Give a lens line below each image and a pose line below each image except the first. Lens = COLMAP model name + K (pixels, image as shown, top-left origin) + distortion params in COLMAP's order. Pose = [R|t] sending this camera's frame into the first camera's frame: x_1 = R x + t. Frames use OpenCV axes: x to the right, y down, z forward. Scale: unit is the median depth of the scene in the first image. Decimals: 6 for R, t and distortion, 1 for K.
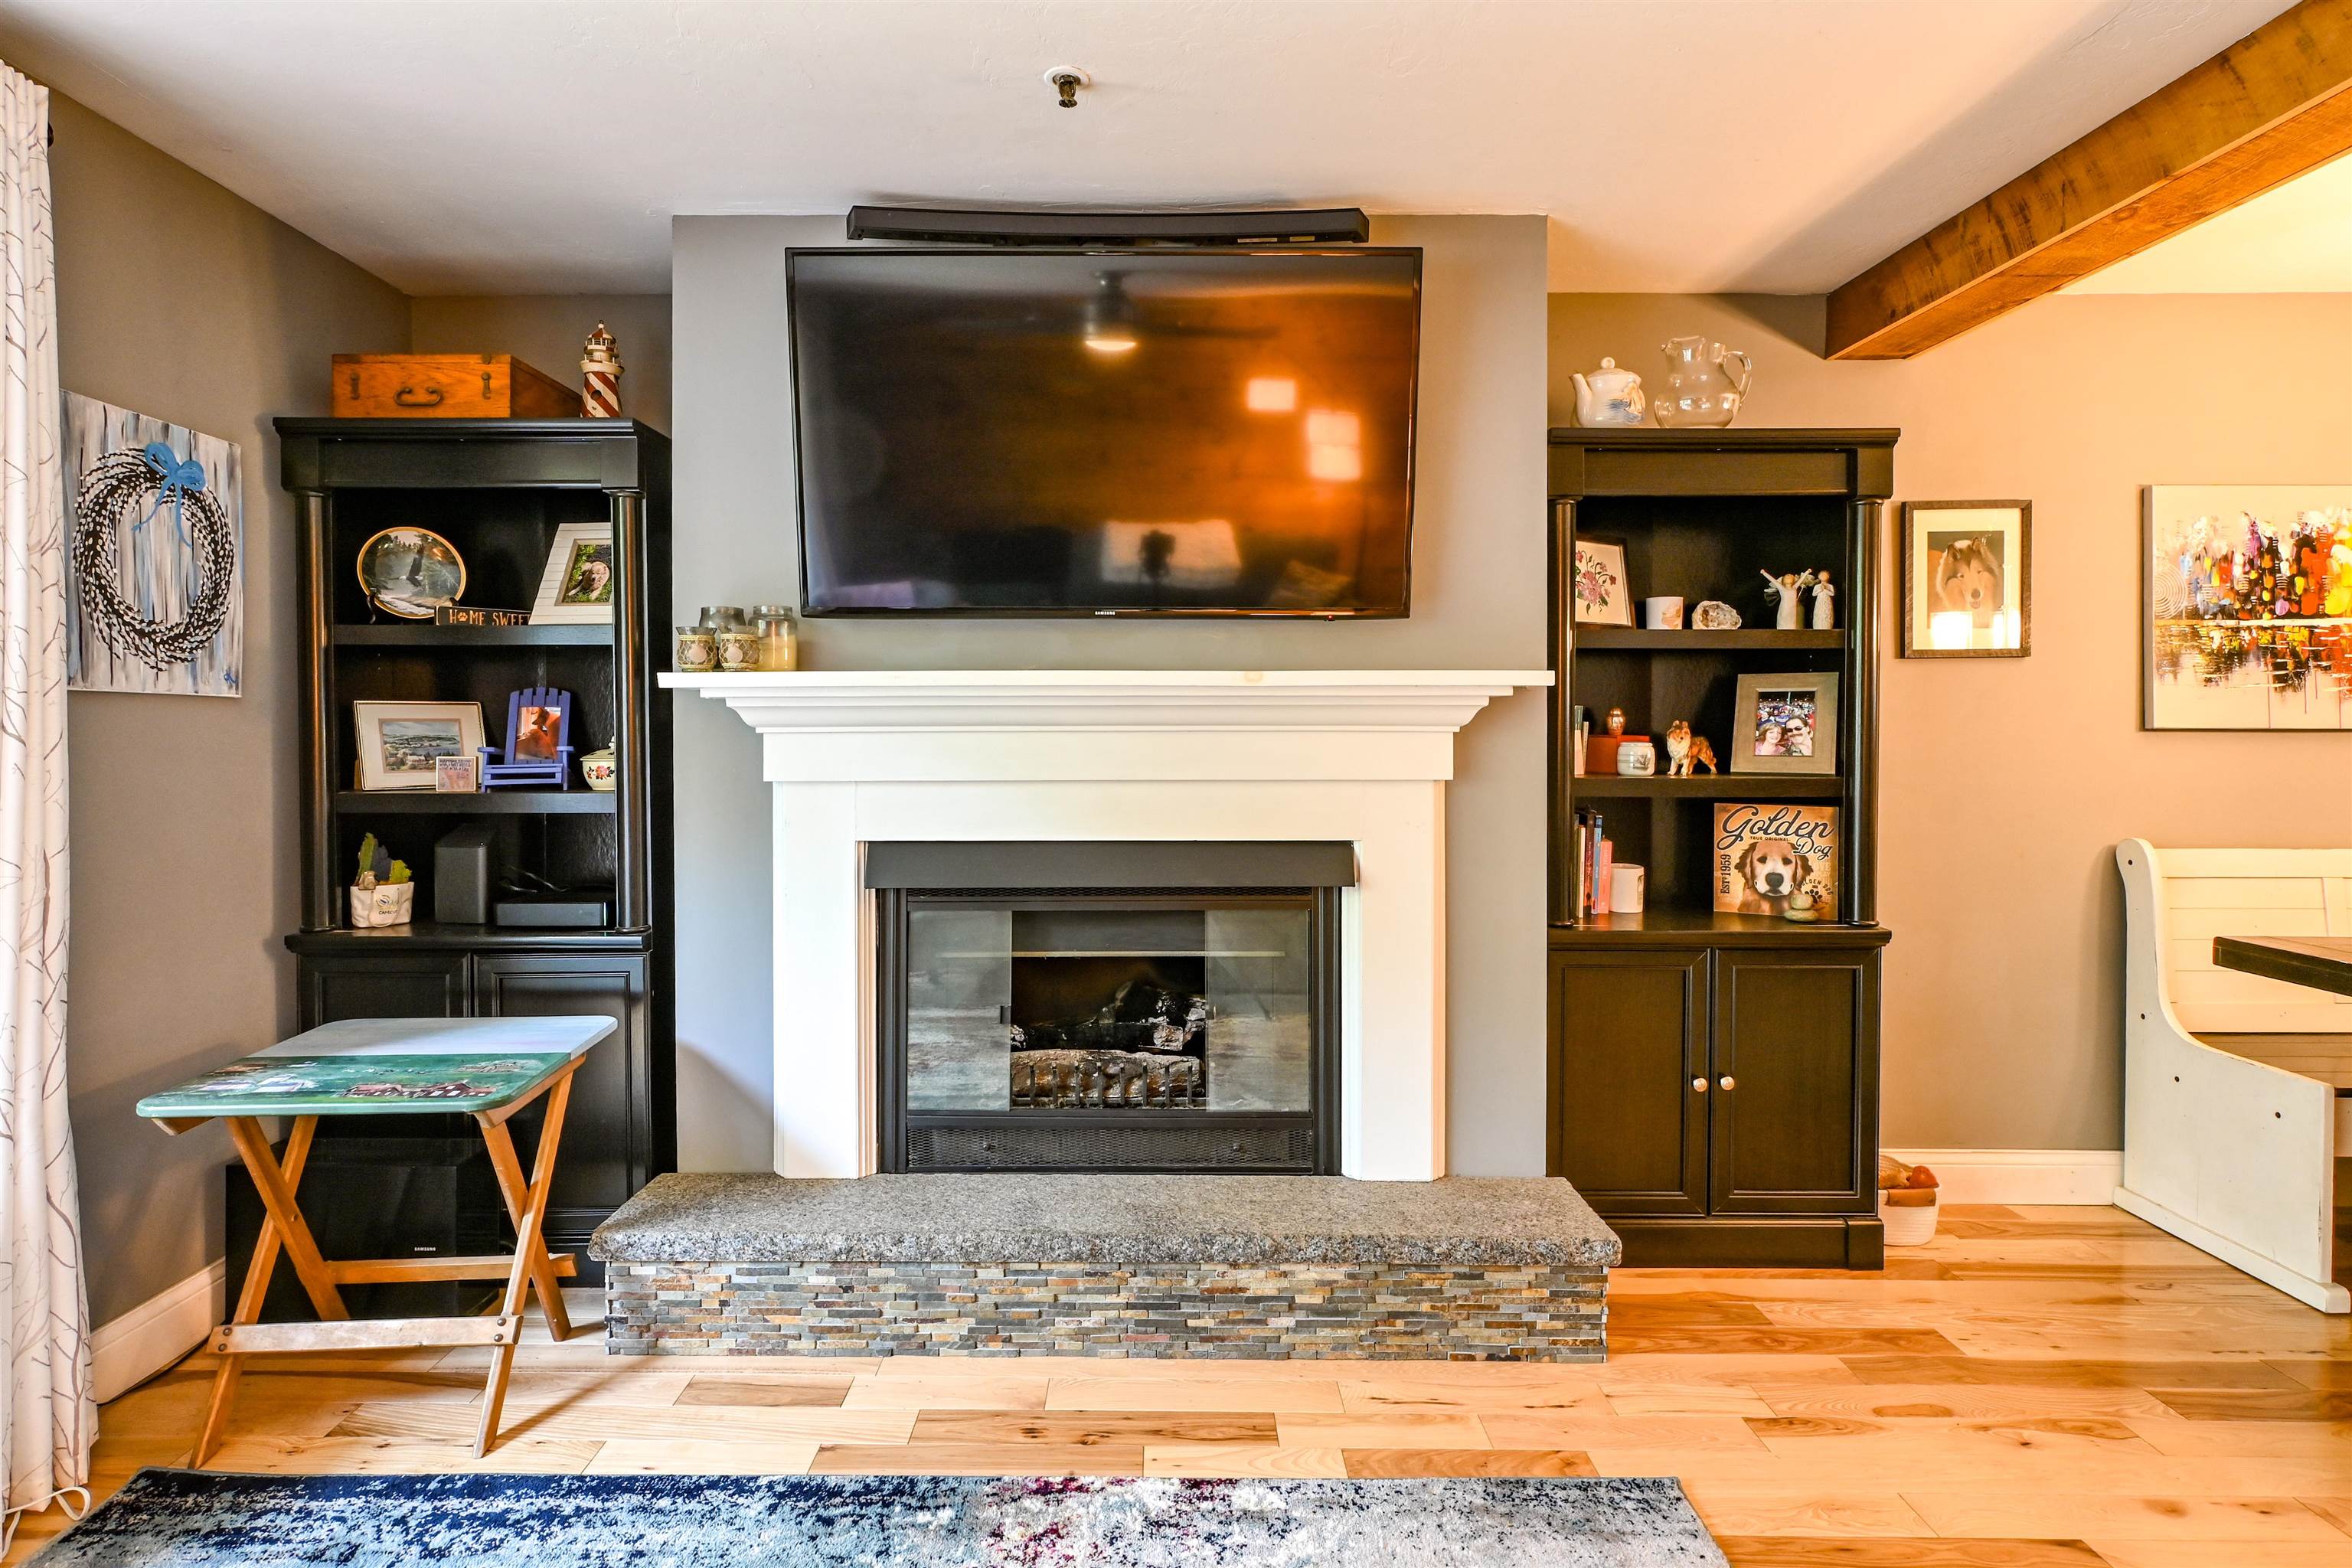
lens RADIAL K [[1202.1, 0, 1170.6], [0, 1202.1, 730.5], [0, 0, 1]] dist [0.003765, 0.000640]
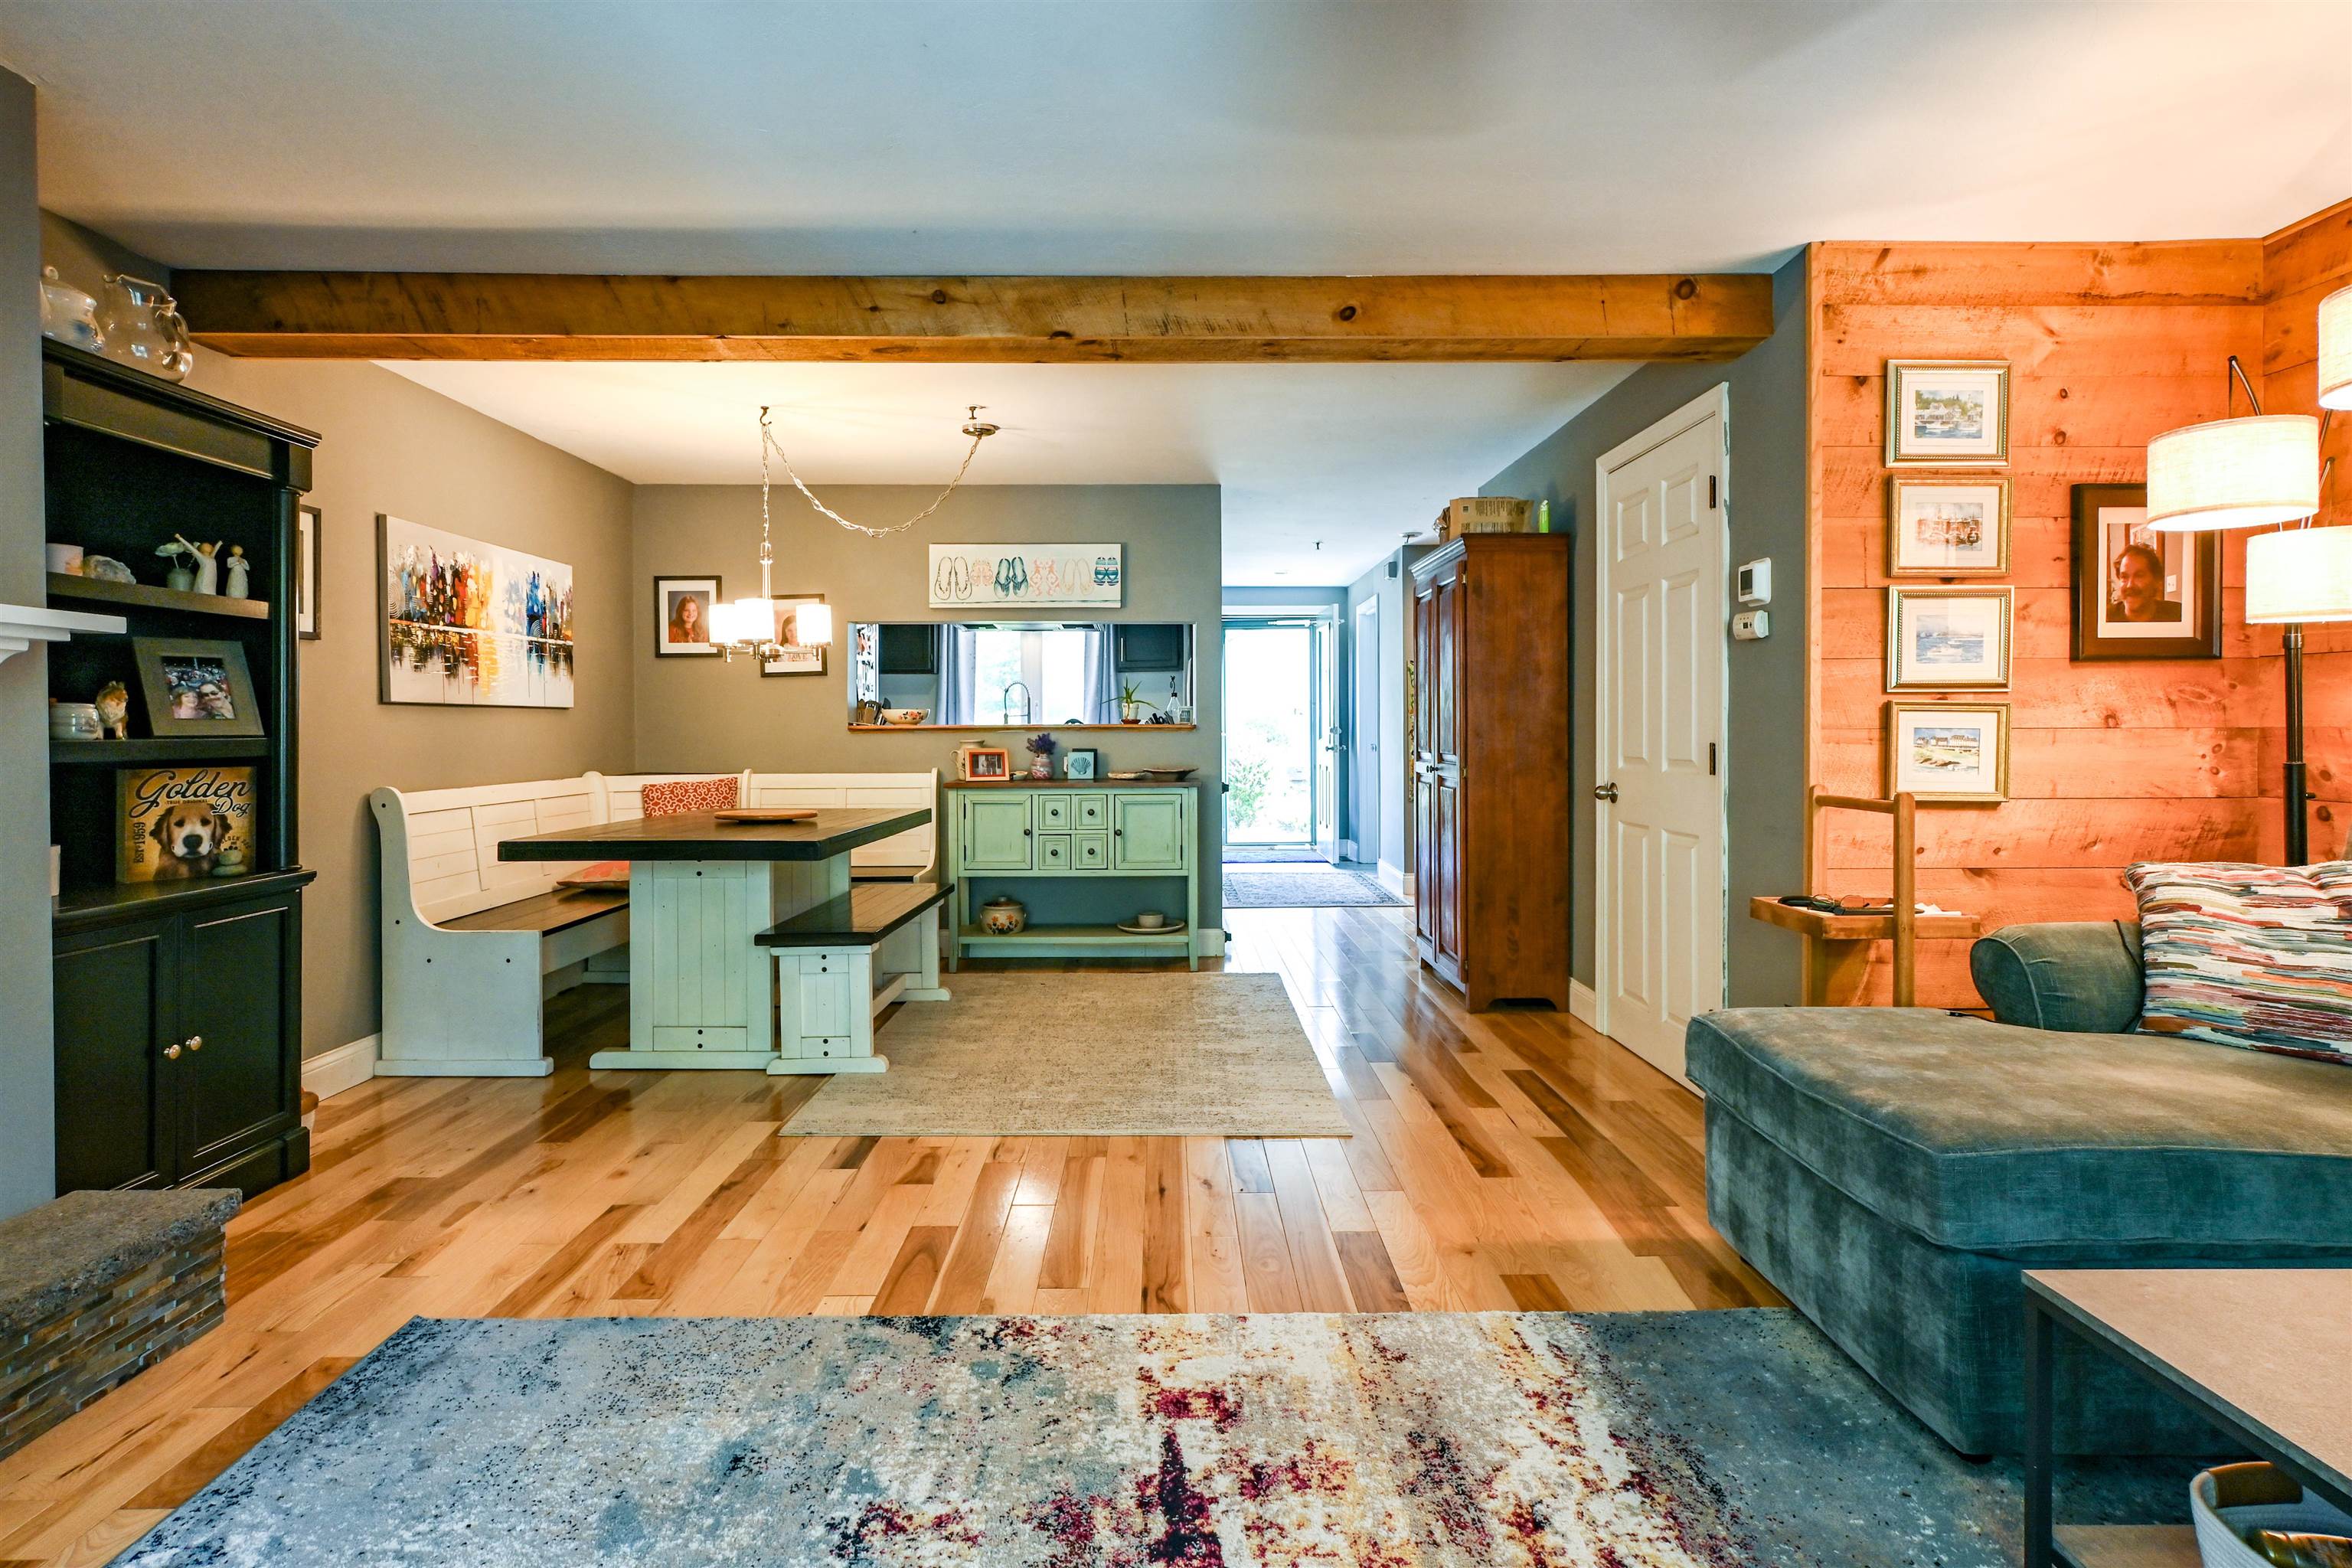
lens RADIAL K [[1181.8, 0, 1182.5], [0, 1181.8, 734.5], [0, 0, 1]] dist [0.003285, 0.000001]
pose [[-0.021852, -0.008013, 0.999729, -0.541089], [0.012046, 0.999893, 0.008278, 0.037218], [-0.999689, 0.012223, -0.021753, 0.194710]]
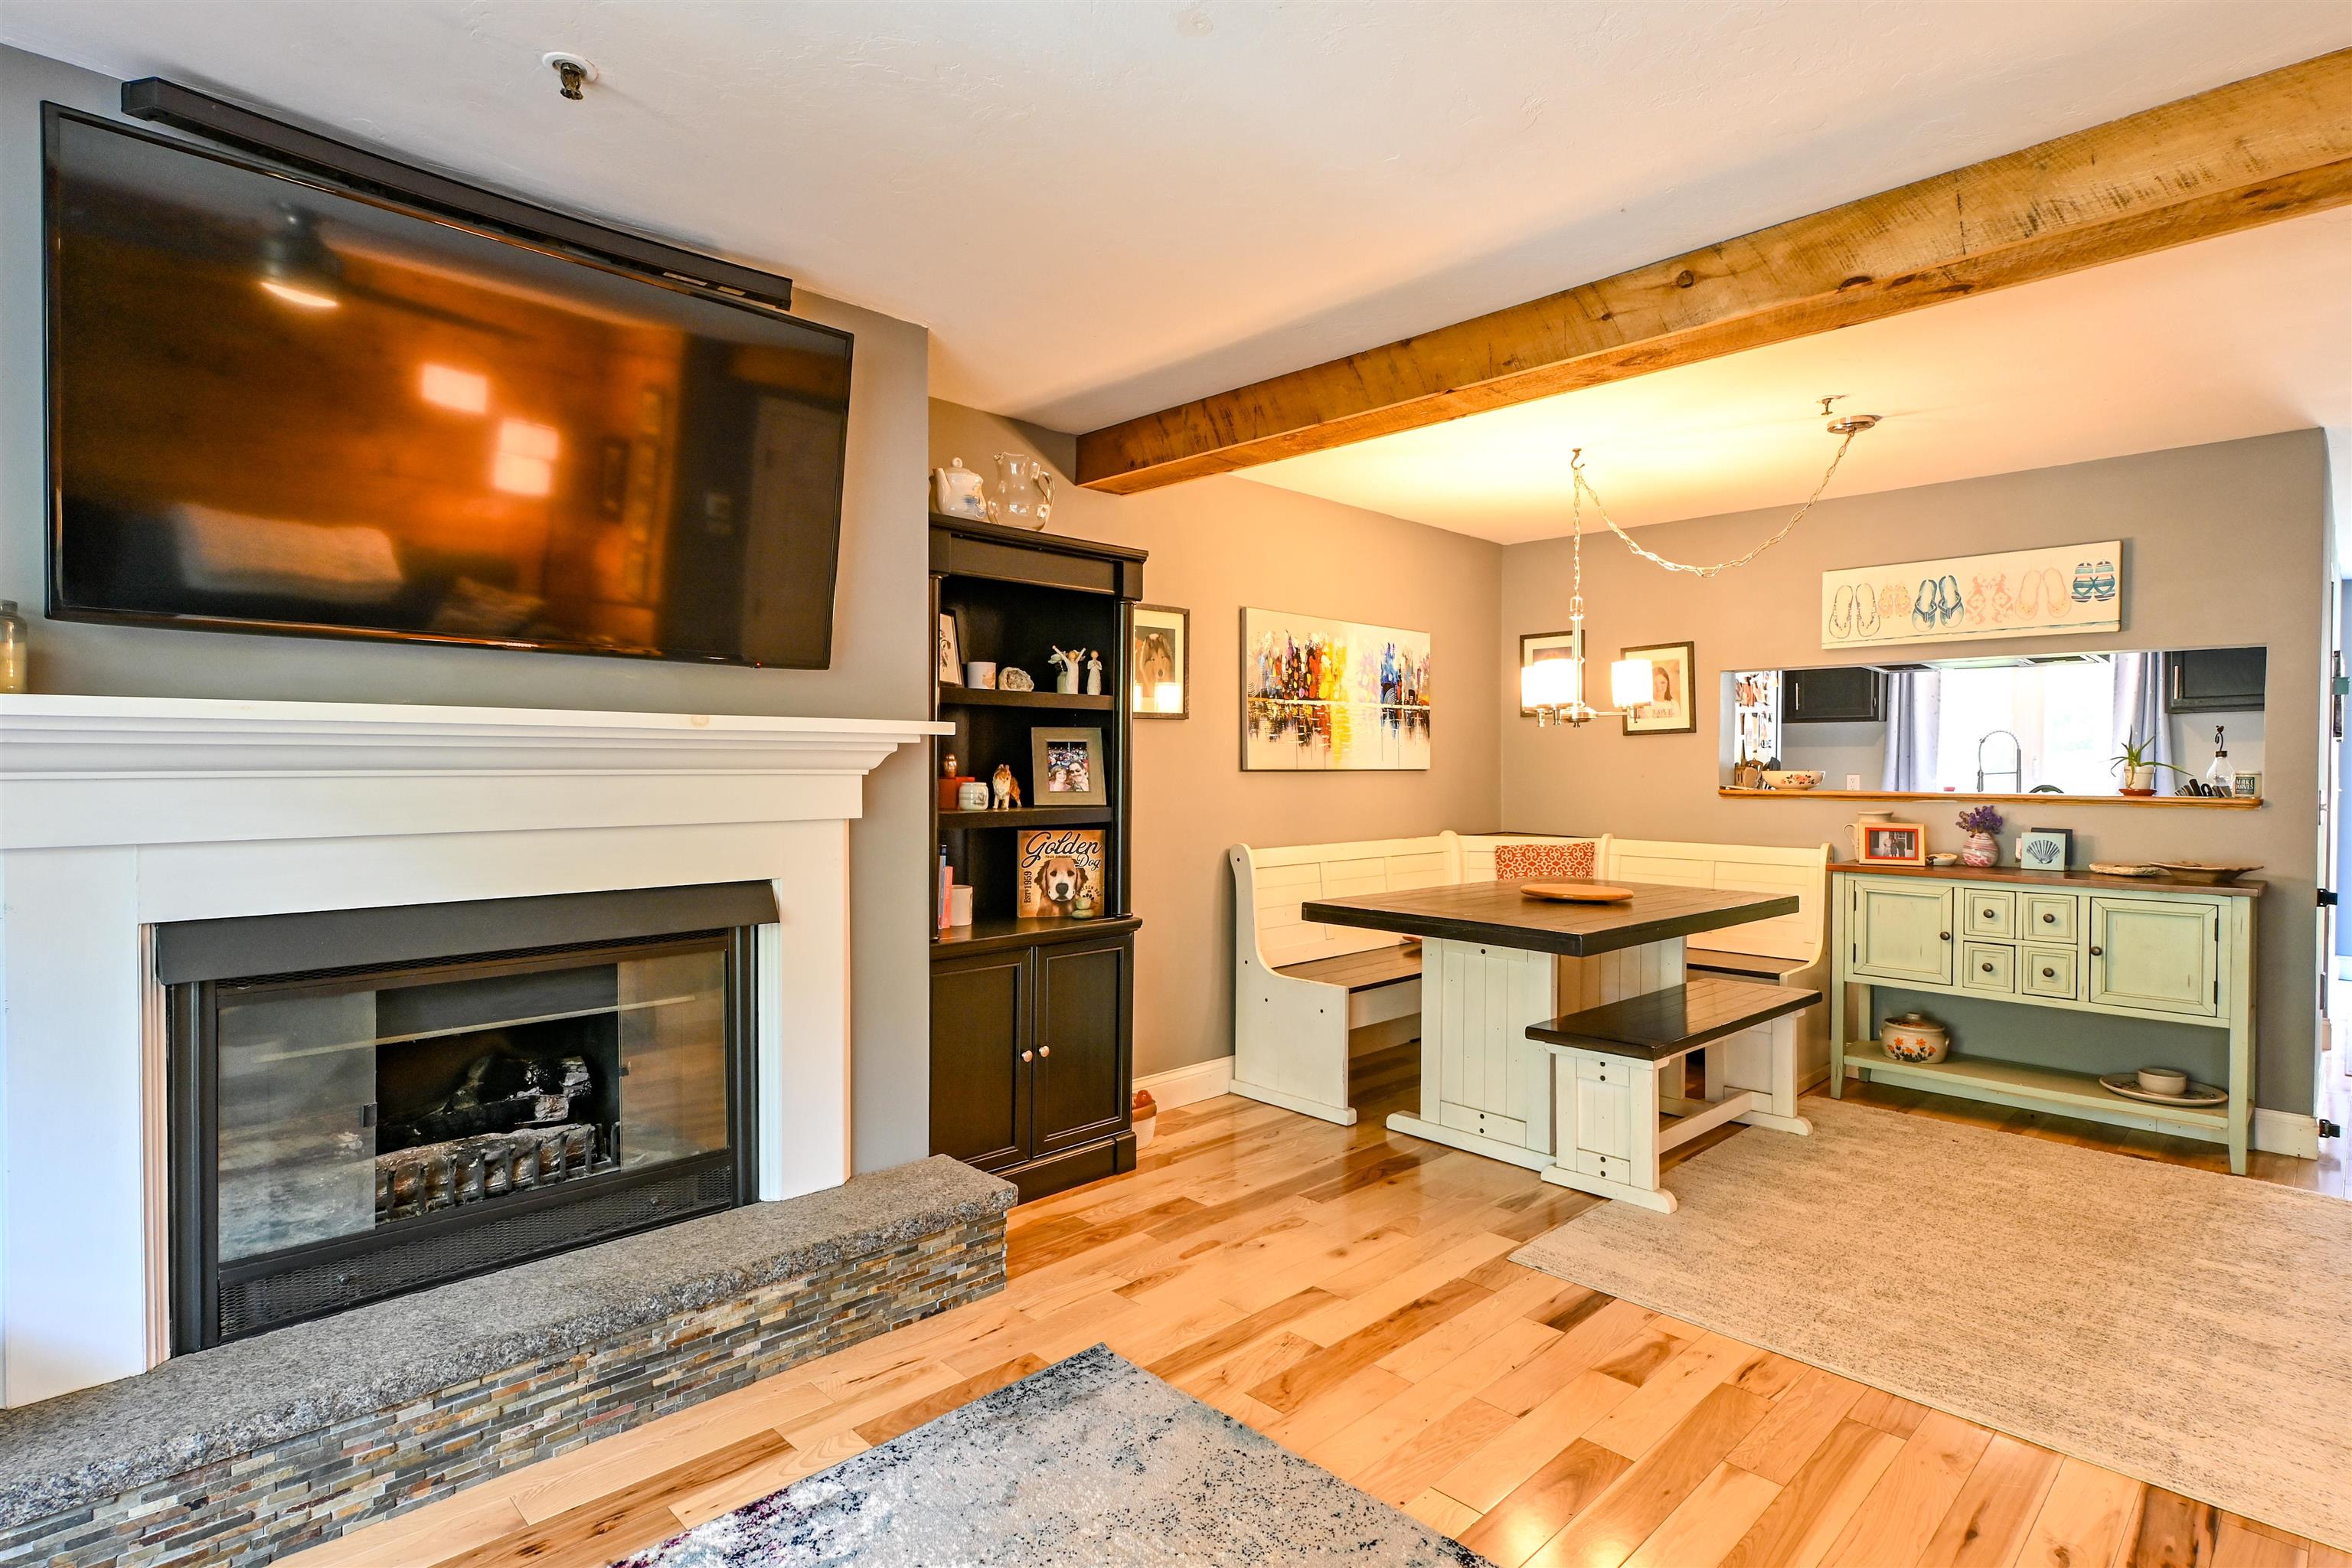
lens RADIAL K [[1173.6, 0, 1182.7], [0, 1173.6, 776.4], [0, 0, 1]] dist [0.002733, 0.000549]
pose [[0.712071, -0.005817, 0.702083, -0.297779], [0.001788, 0.999977, 0.006471, -0.003481], [-0.702105, -0.003352, 0.712066, 0.020983]]
